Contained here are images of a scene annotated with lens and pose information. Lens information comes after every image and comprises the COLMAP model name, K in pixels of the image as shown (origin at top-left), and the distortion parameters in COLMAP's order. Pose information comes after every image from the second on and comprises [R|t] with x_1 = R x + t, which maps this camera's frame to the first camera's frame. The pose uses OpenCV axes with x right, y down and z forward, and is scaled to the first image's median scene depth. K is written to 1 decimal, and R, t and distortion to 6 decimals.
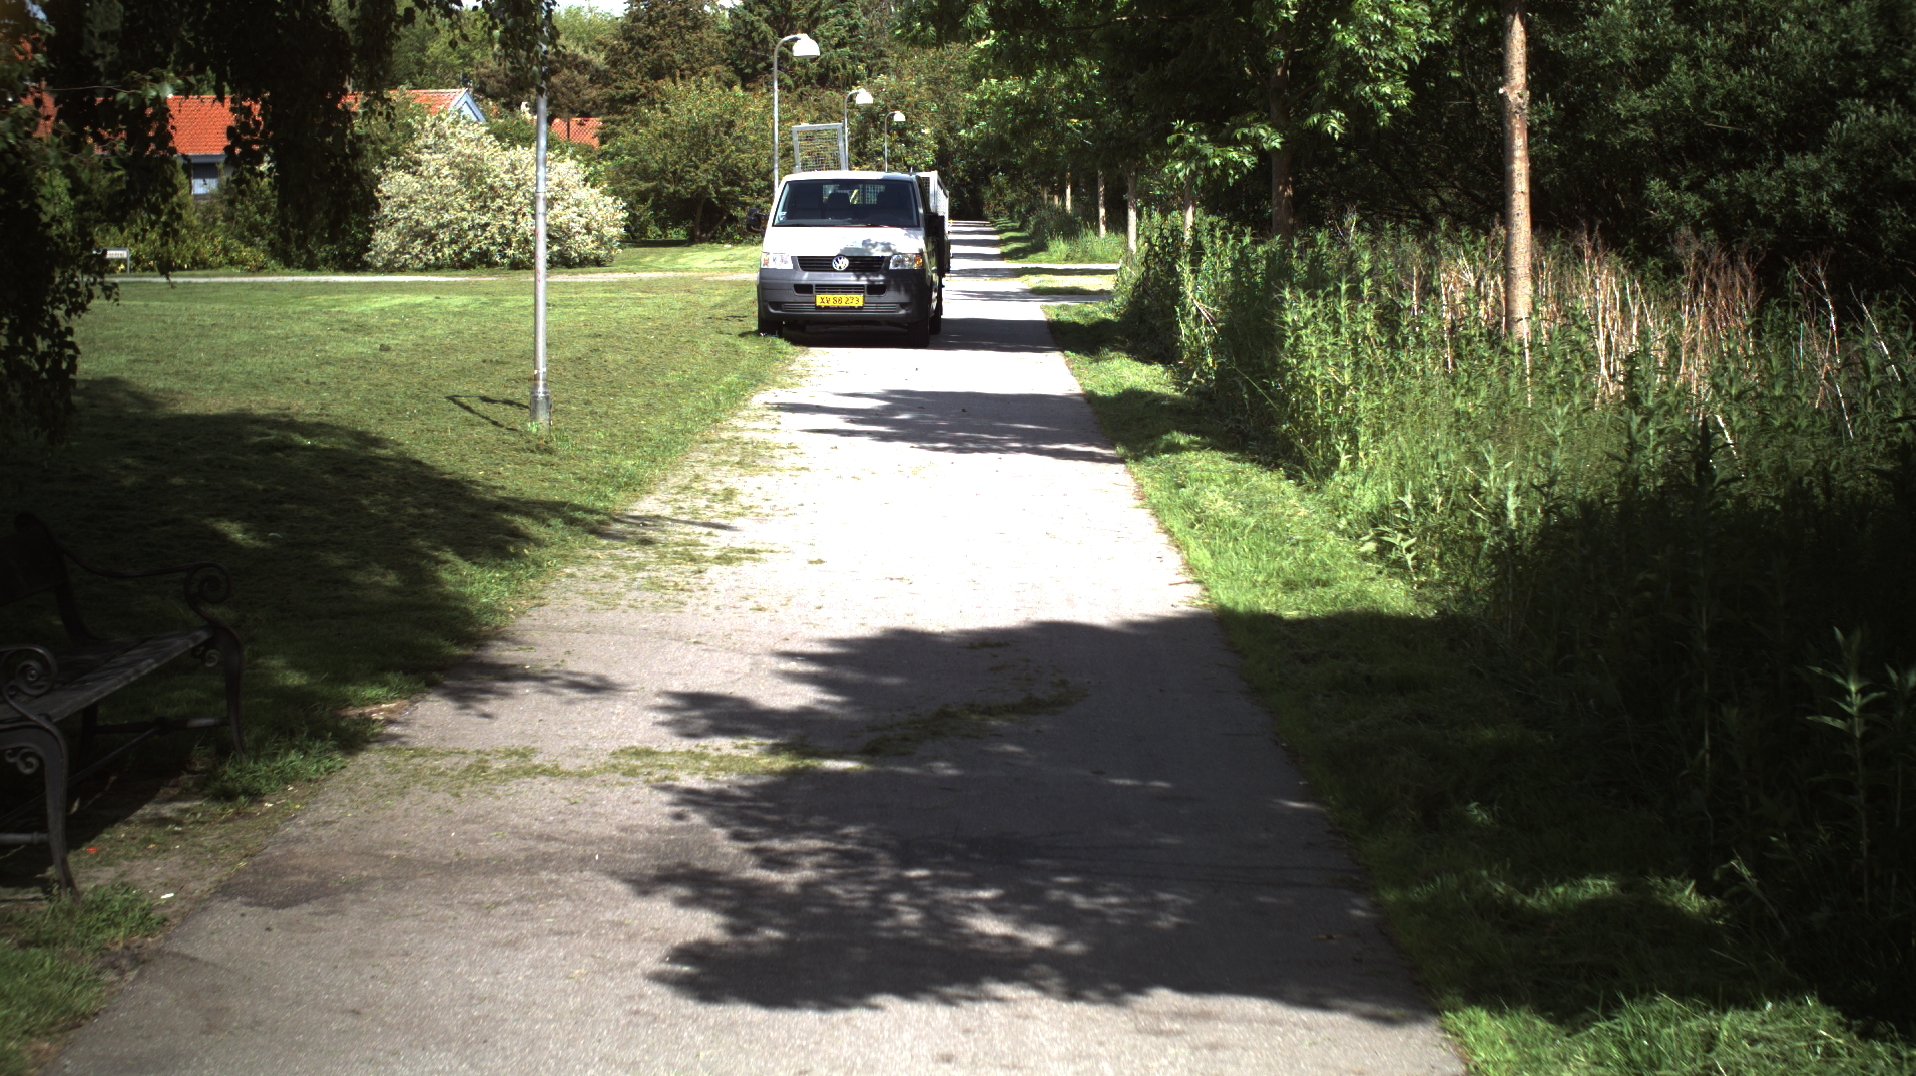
lens RADIAL K [[3462.7, 0, 958.0], [0, 3462.7, 538.0], [0, 0, 1]] dist [-0.323274, 0.586504]
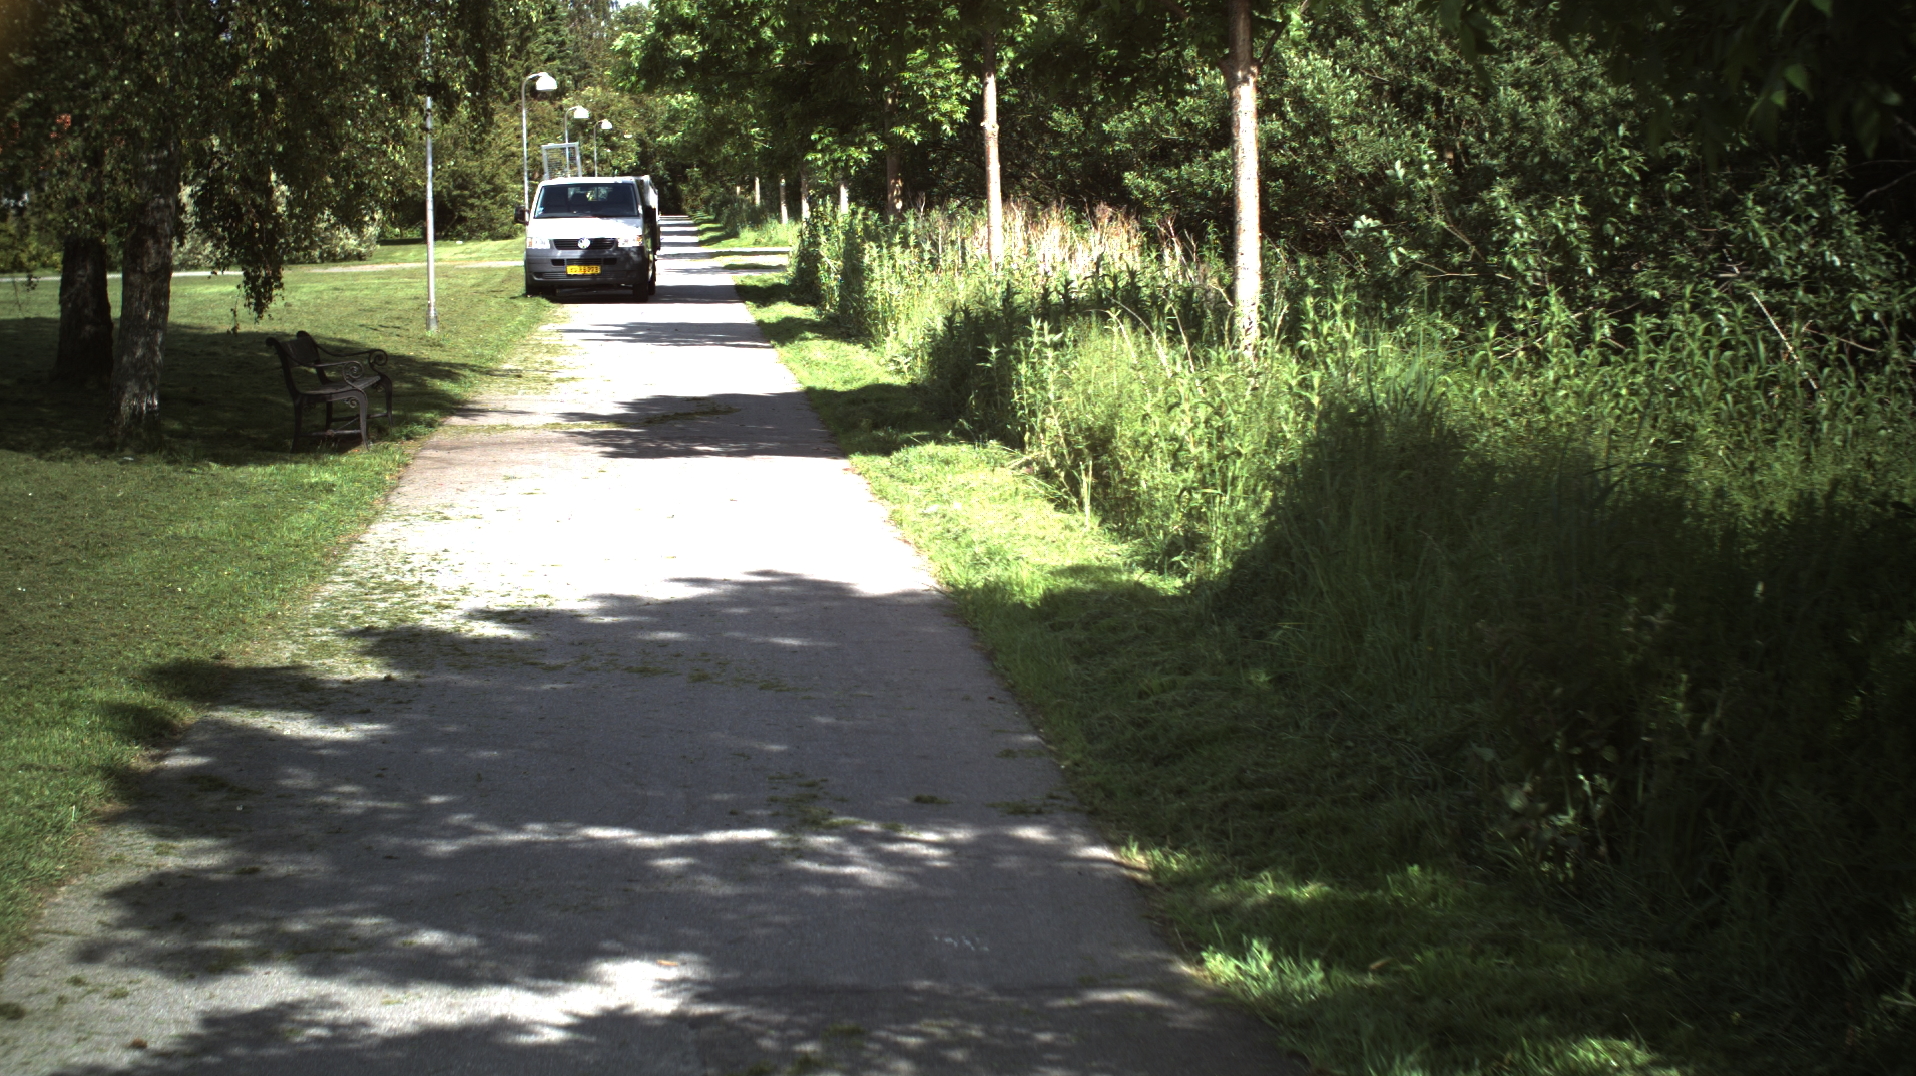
lens RADIAL K [[3462.7, 0, 958.0], [0, 3462.7, 538.0], [0, 0, 1]] dist [-0.323274, 0.586504]
pose [[0.995973, -0.030118, 0.084448, -0.004257], [0.029951, 0.999546, 0.003248, 0.038048], [-0.084507, -0.000706, 0.996423, -0.385619]]
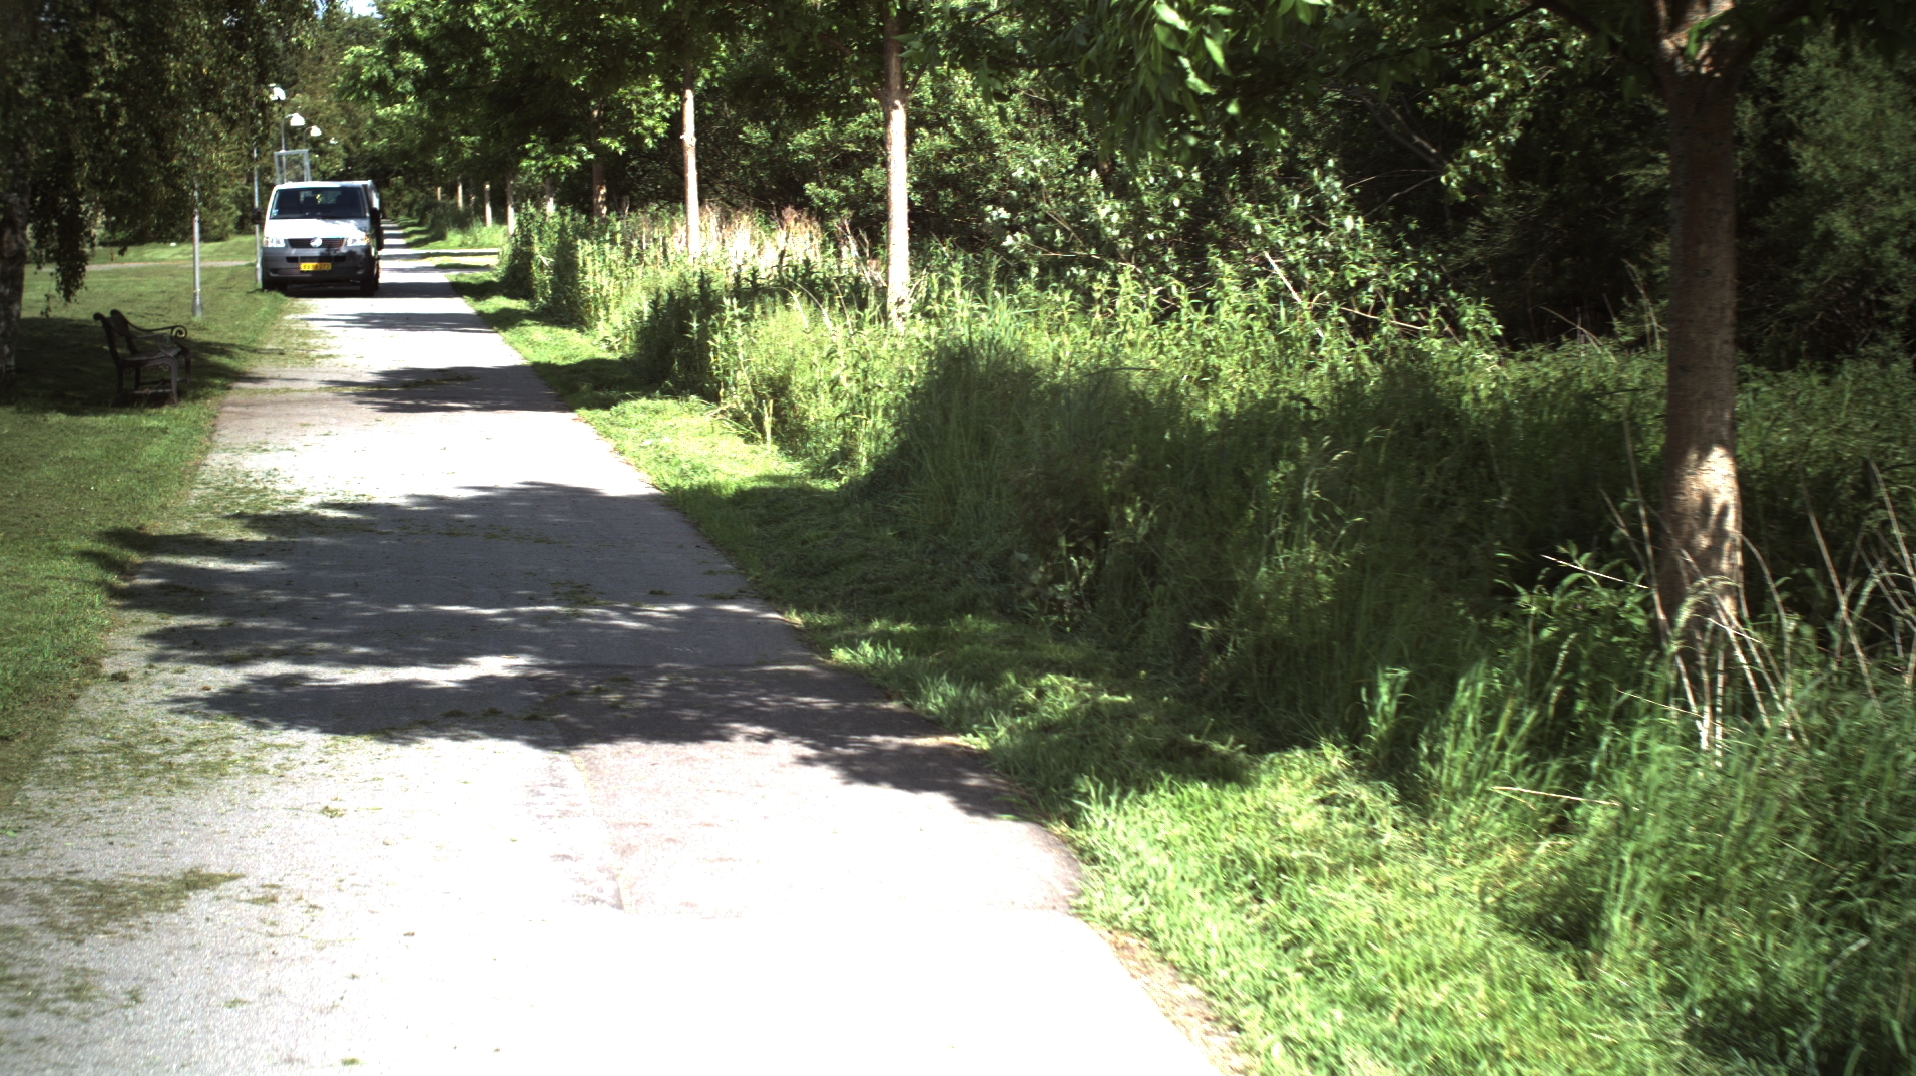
lens RADIAL K [[3462.7, 0, 958.0], [0, 3462.7, 538.0], [0, 0, 1]] dist [-0.323274, 0.586504]
pose [[0.984455, -0.031193, 0.172843, -0.018721], [0.030922, 0.999513, 0.004257, 0.051004], [-0.172891, 0.001154, 0.984940, -0.513731]]
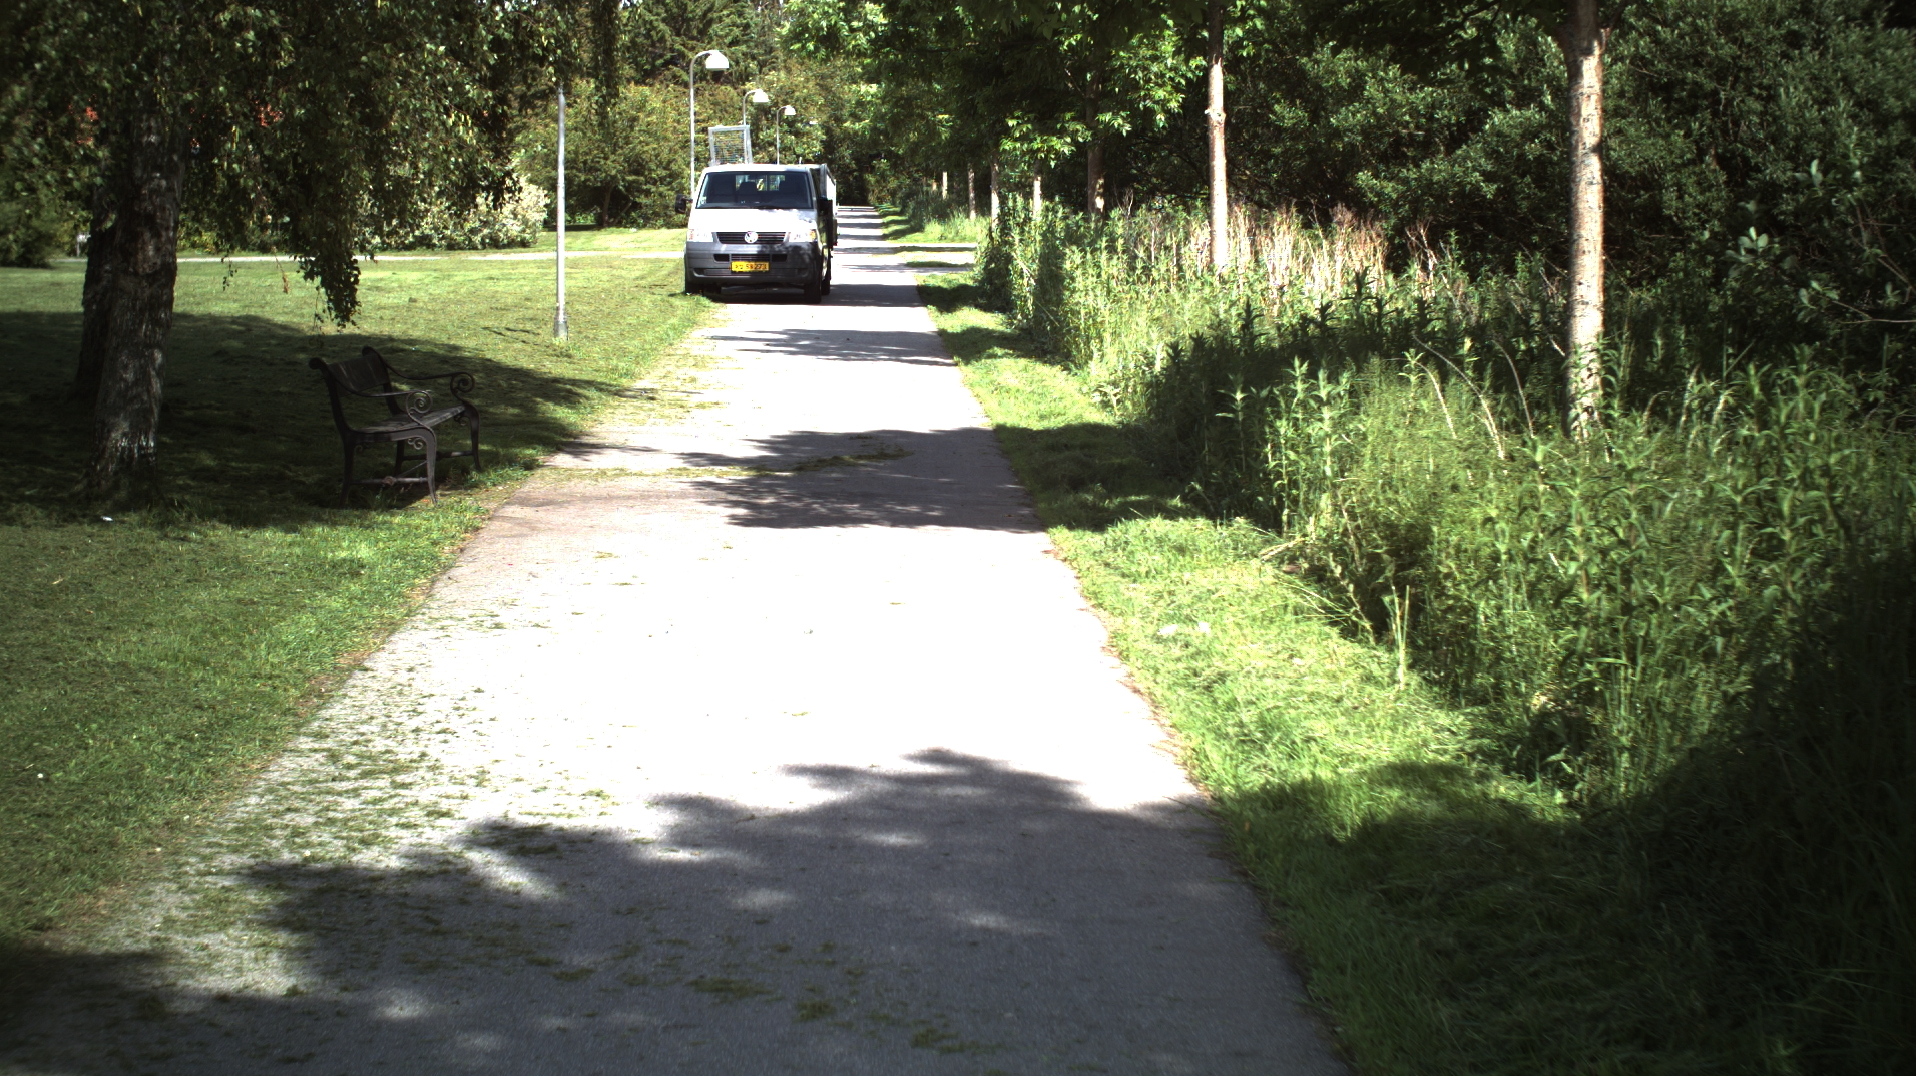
lens RADIAL K [[3462.7, 0, 958.0], [0, 3462.7, 538.0], [0, 0, 1]] dist [-0.323274, 0.586504]
pose [[0.999457, -0.006366, 0.032315, 0.000411], [0.006240, 0.999972, 0.004009, 0.025047], [-0.032340, -0.003805, 0.999470, -0.256753]]
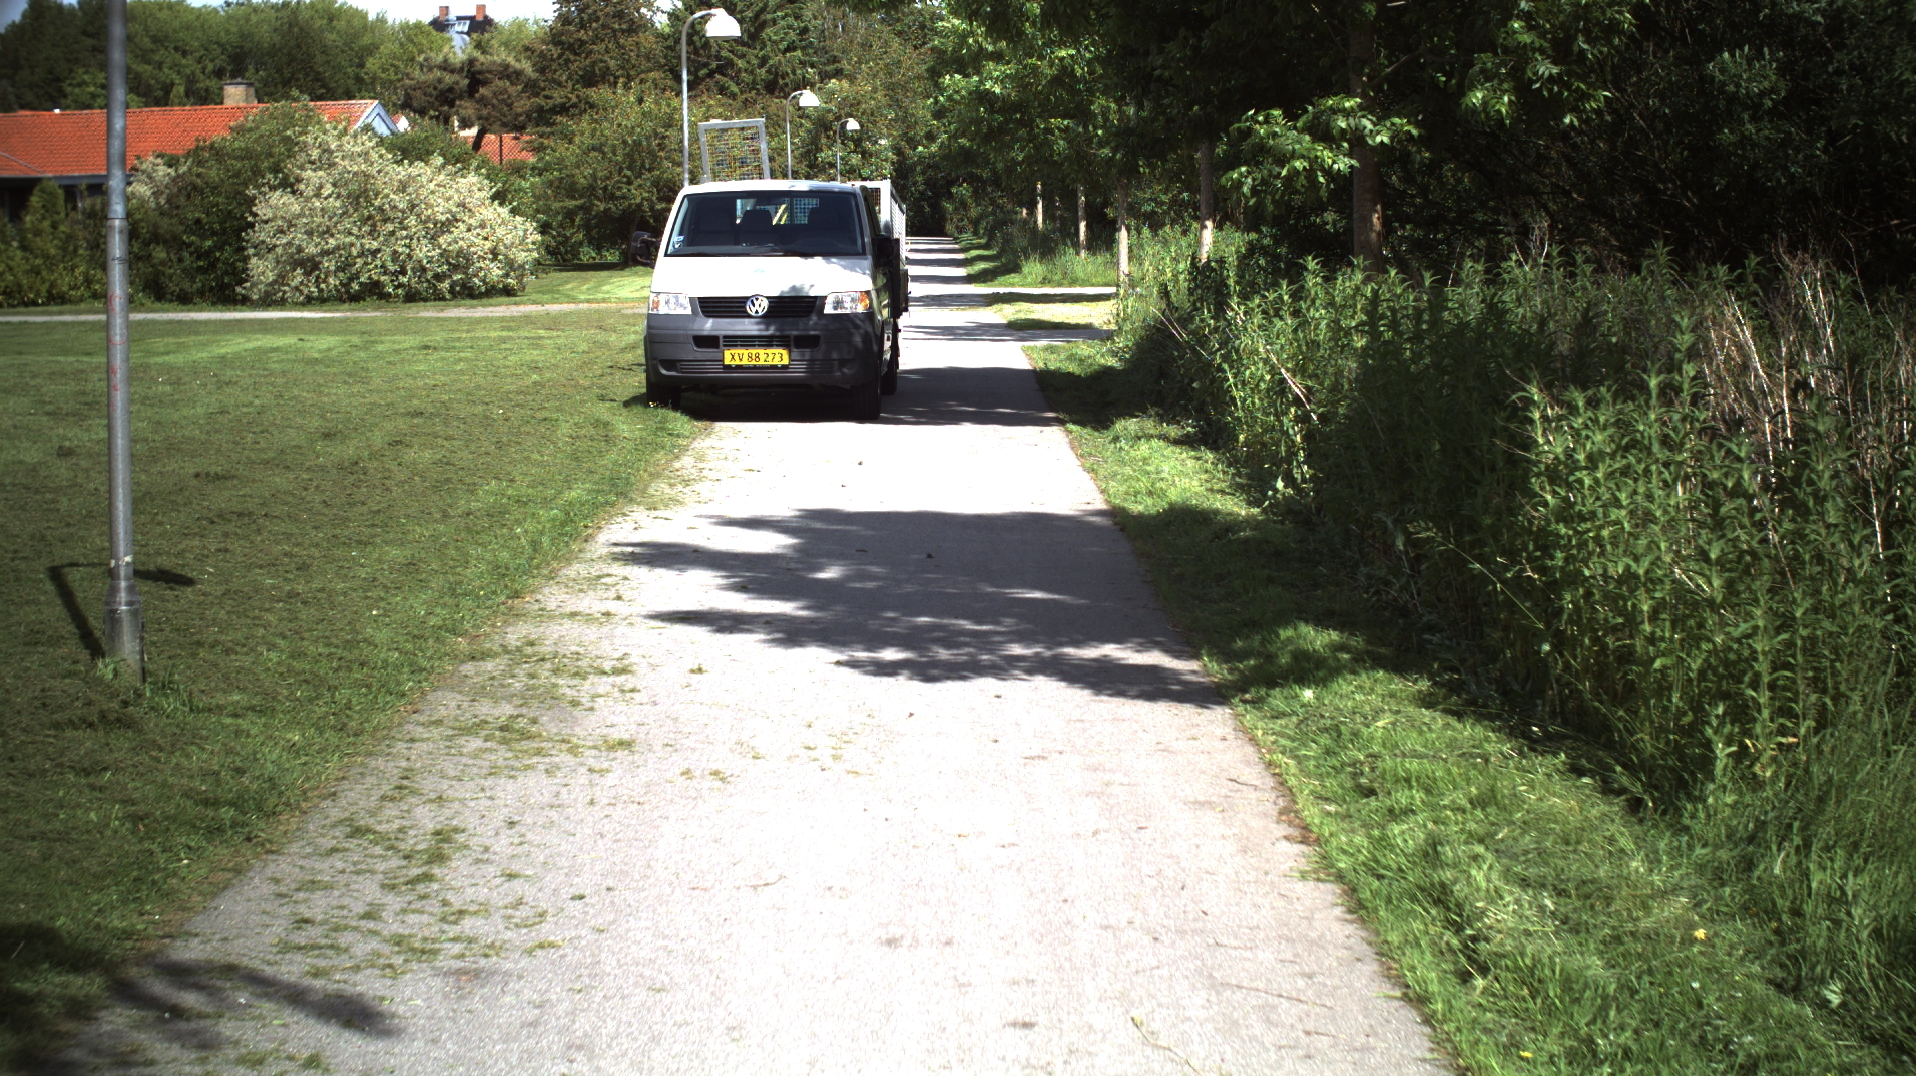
lens RADIAL K [[3462.7, 0, 958.0], [0, 3462.7, 538.0], [0, 0, 1]] dist [-0.323274, 0.586504]
pose [[0.999878, -0.011758, 0.010251, 0.000344], [0.011800, 0.999922, -0.004019, -0.025740], [-0.010203, 0.004139, 0.999939, 0.255942]]
